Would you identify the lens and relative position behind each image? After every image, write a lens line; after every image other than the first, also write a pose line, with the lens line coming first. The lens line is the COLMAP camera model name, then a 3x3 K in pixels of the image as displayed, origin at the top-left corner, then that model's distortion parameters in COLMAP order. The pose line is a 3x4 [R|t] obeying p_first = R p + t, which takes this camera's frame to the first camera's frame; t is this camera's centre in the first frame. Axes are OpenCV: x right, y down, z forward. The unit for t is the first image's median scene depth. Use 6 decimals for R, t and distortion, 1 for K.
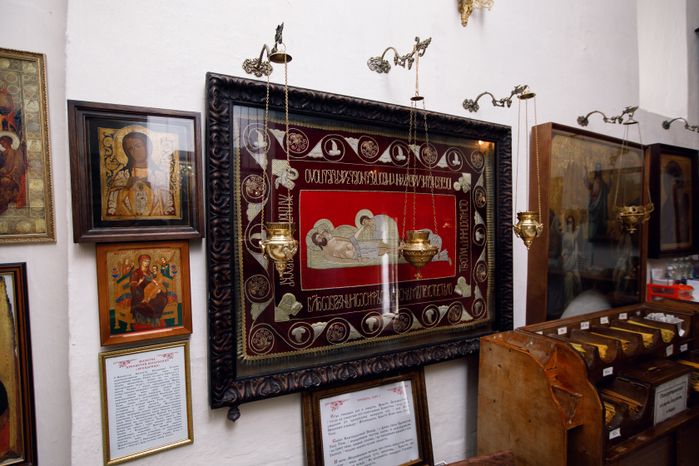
lens RADIAL K [[382.2, 0, 349.5], [0, 382.2, 233.0], [0, 0, 1]] dist [0.002234, 0.001301]
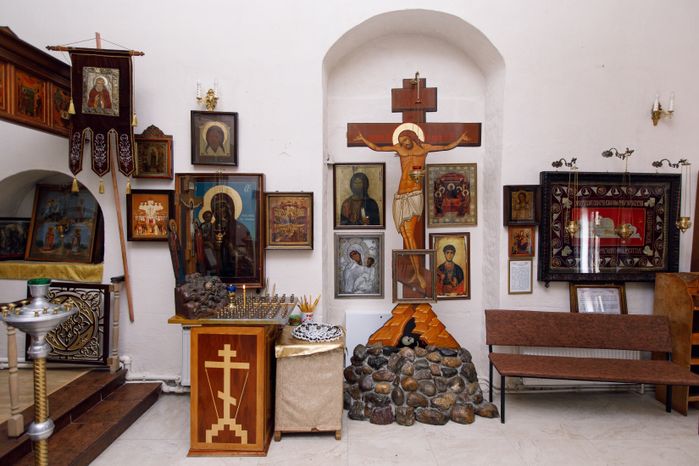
lens RADIAL K [[382.2, 0, 349.5], [0, 382.2, 233.0], [0, 0, 1]] dist [0.002234, 0.001301]
pose [[0.909101, 0.029809, -0.415508, -0.399519], [-0.018327, 0.999333, 0.031595, 0.003556], [0.416173, -0.021107, 0.909040, -1.952865]]
